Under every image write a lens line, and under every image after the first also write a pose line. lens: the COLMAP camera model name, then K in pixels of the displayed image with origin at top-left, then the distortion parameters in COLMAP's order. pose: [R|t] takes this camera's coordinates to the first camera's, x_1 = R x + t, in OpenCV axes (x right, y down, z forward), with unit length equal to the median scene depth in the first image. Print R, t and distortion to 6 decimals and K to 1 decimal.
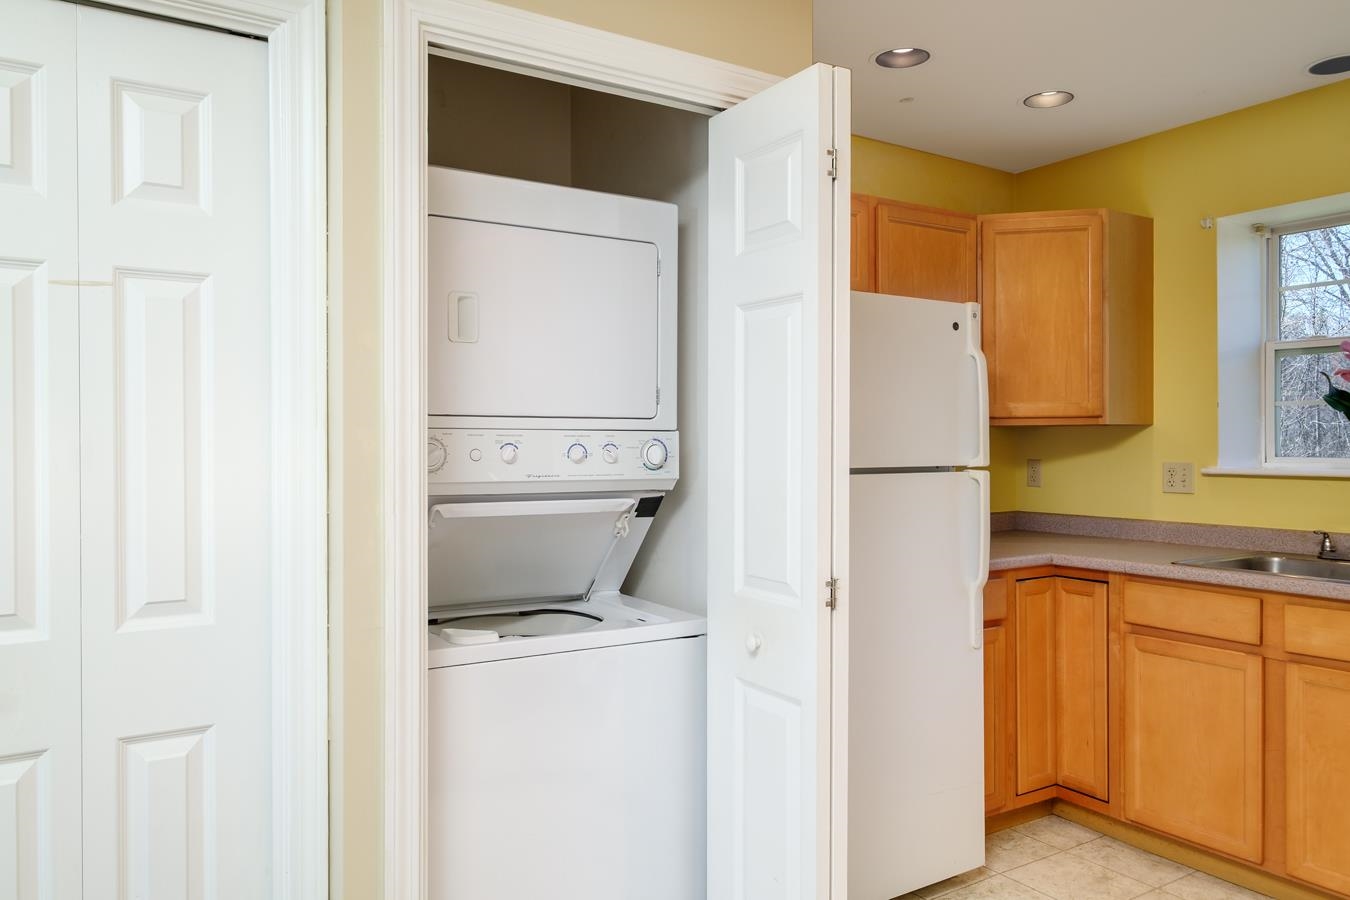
lens RADIAL K [[969.6, 0, 664.9], [0, 969.6, 445.6], [0, 0, 1]] dist [0.001101, 0.004419]
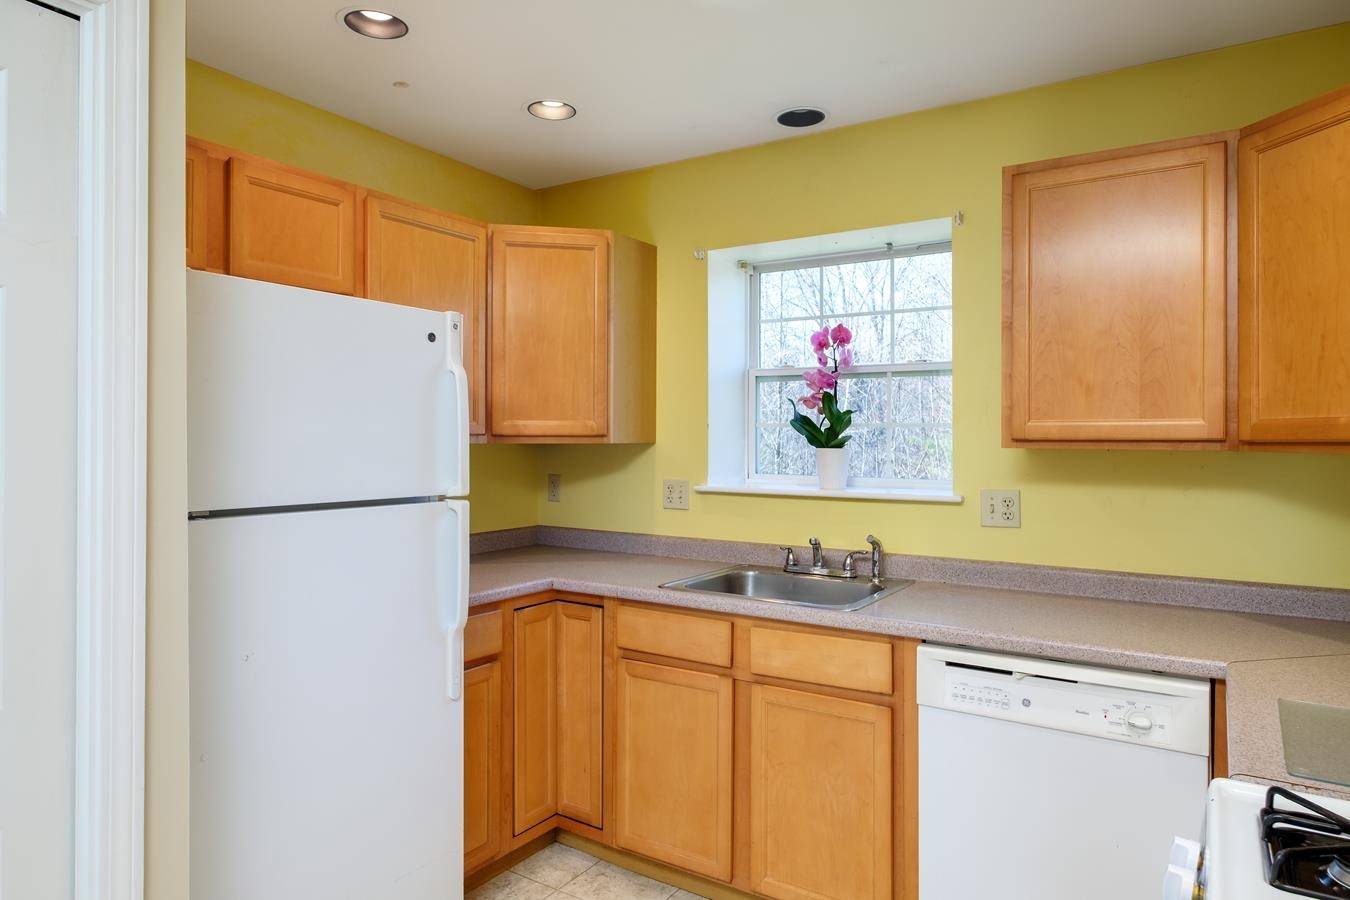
lens RADIAL K [[847.6, 0, 674.1], [0, 847.6, 436.9], [0, 0, 1]] dist [-0.004688, 0.003620]
pose [[0.906994, 0.008395, 0.421059, 0.159516], [-0.006203, 0.999959, -0.006574, -0.026197], [-0.421097, 0.003351, 0.907009, 0.190302]]
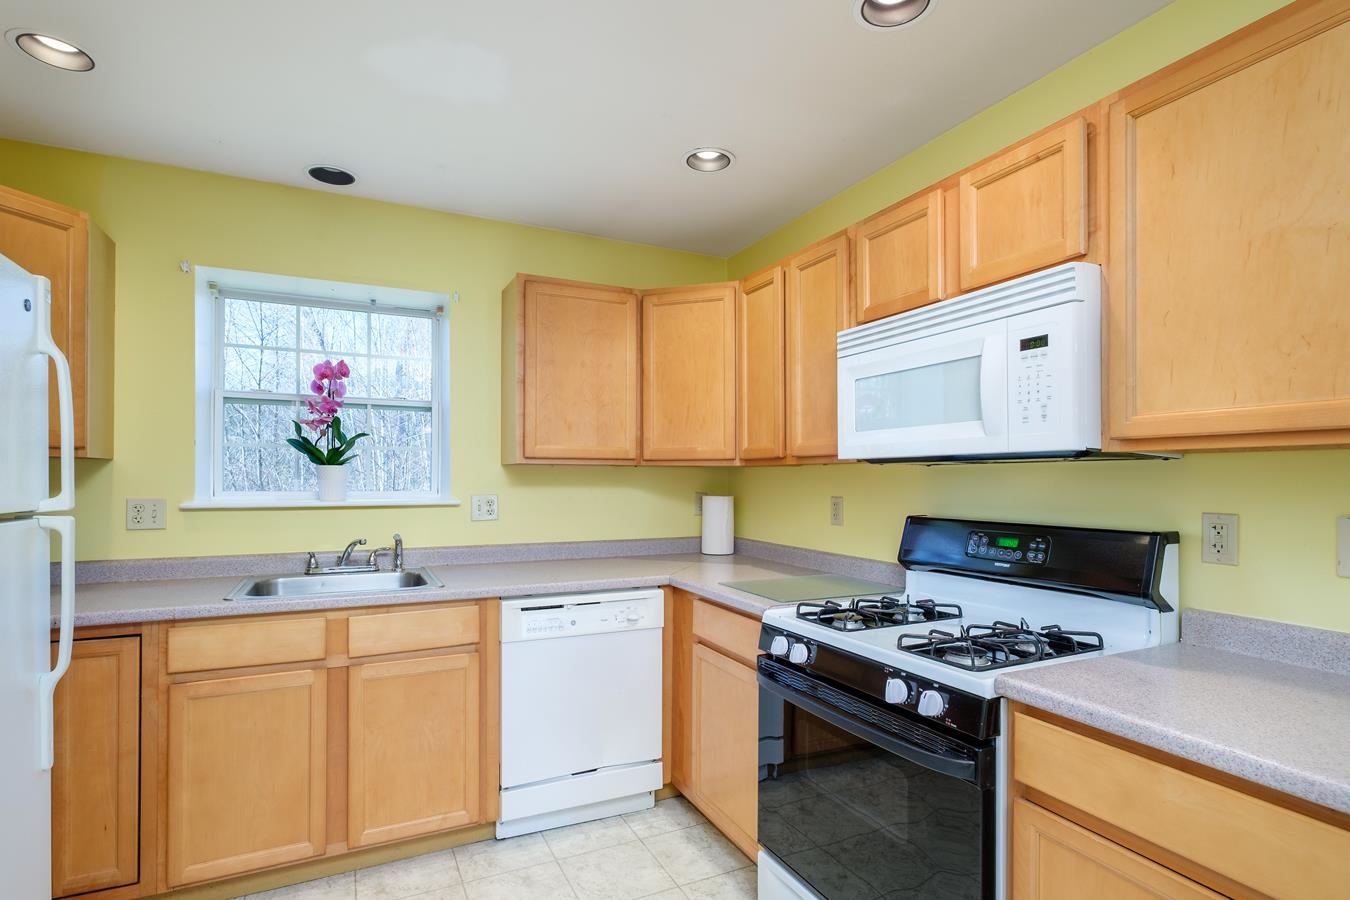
lens RADIAL K [[665.5, 0, 660.8], [0, 665.5, 475.6], [0, 0, 1]] dist [0.003847, -0.001065]
pose [[0.113673, 0.008608, 0.993481, -0.099314], [-0.000304, 0.999963, -0.008629, 0.000028], [-0.993518, 0.000679, 0.113672, 0.459596]]
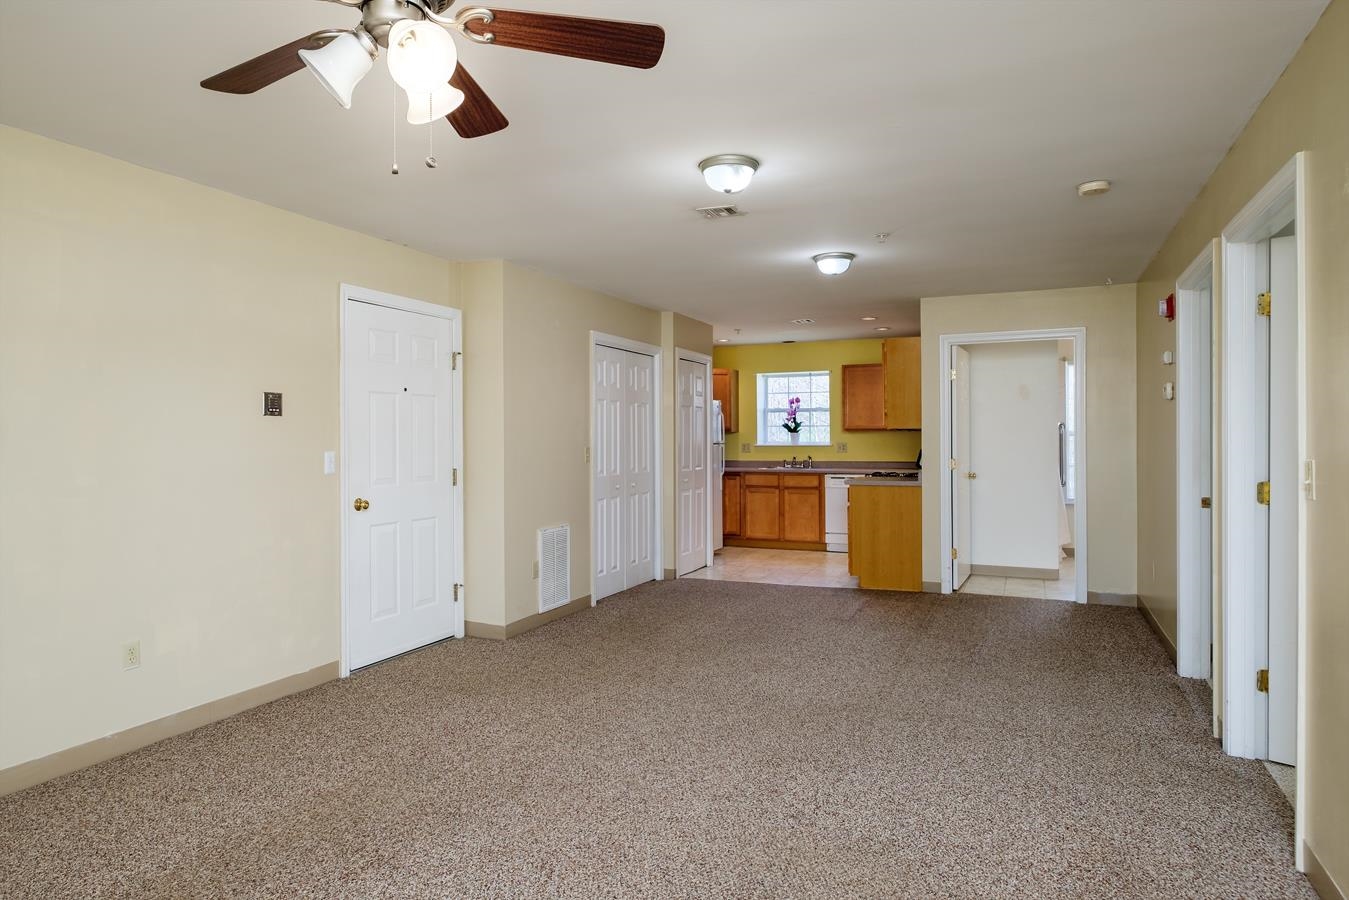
lens RADIAL K [[841.6, 0, 649.3], [0, 841.6, 440.3], [0, 0, 1]] dist [0.013722, 0.000767]
pose [[0.834755, -0.003748, 0.550609, -1.593913], [0.004453, 0.999990, 0.000056, 0.006643], [-0.550603, 0.002405, 0.834764, -1.479660]]
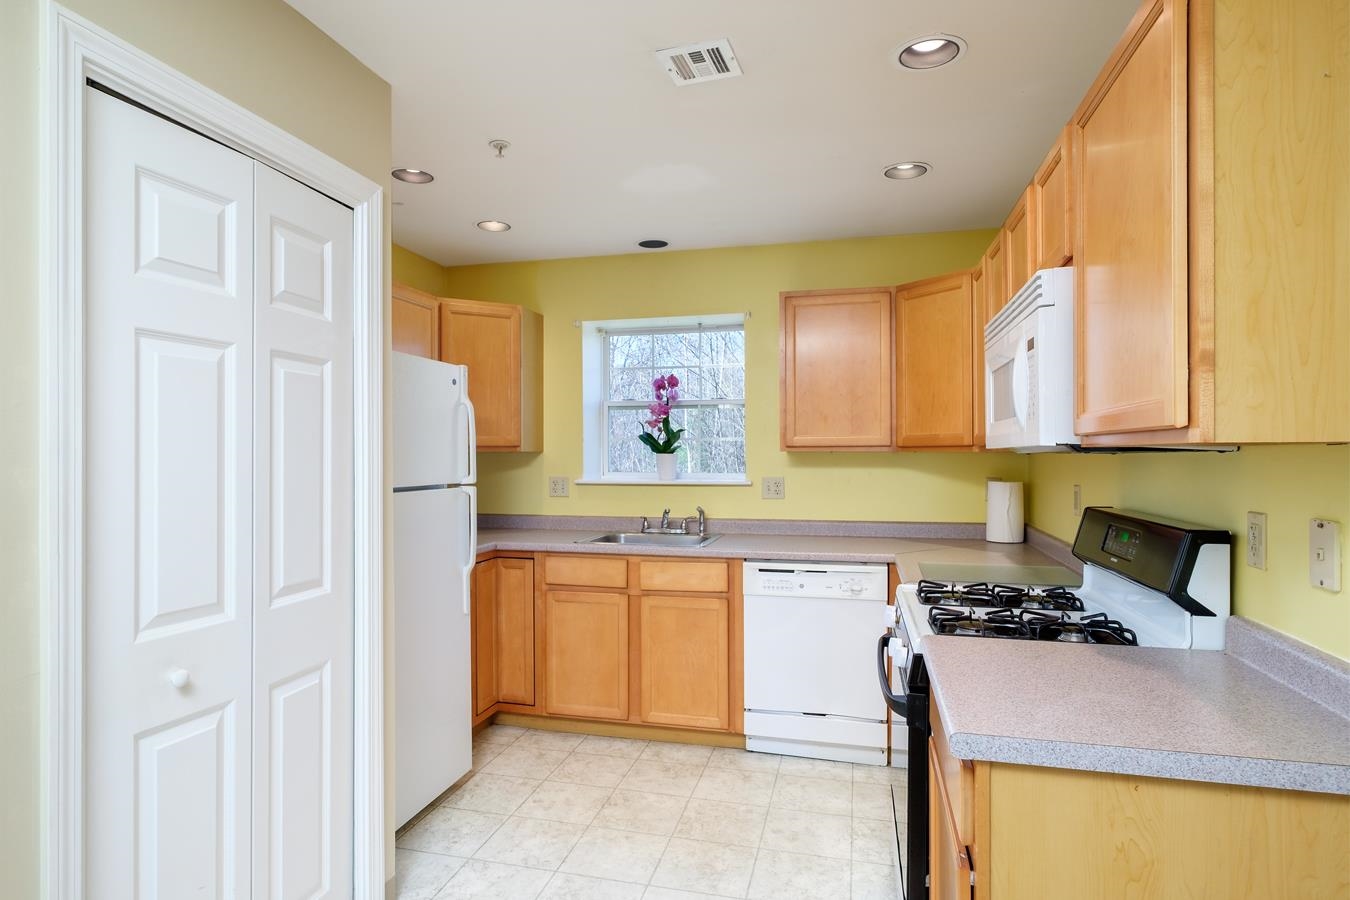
lens RADIAL K [[753.7, 0, 665.5], [0, 753.7, 455.0], [0, 0, 1]] dist [-0.022261, 0.007871]
pose [[0.725974, 0.000574, 0.687722, -0.193934], [0.001967, 0.999994, -0.002911, -0.014551], [-0.687719, 0.003466, 0.725968, 0.020515]]
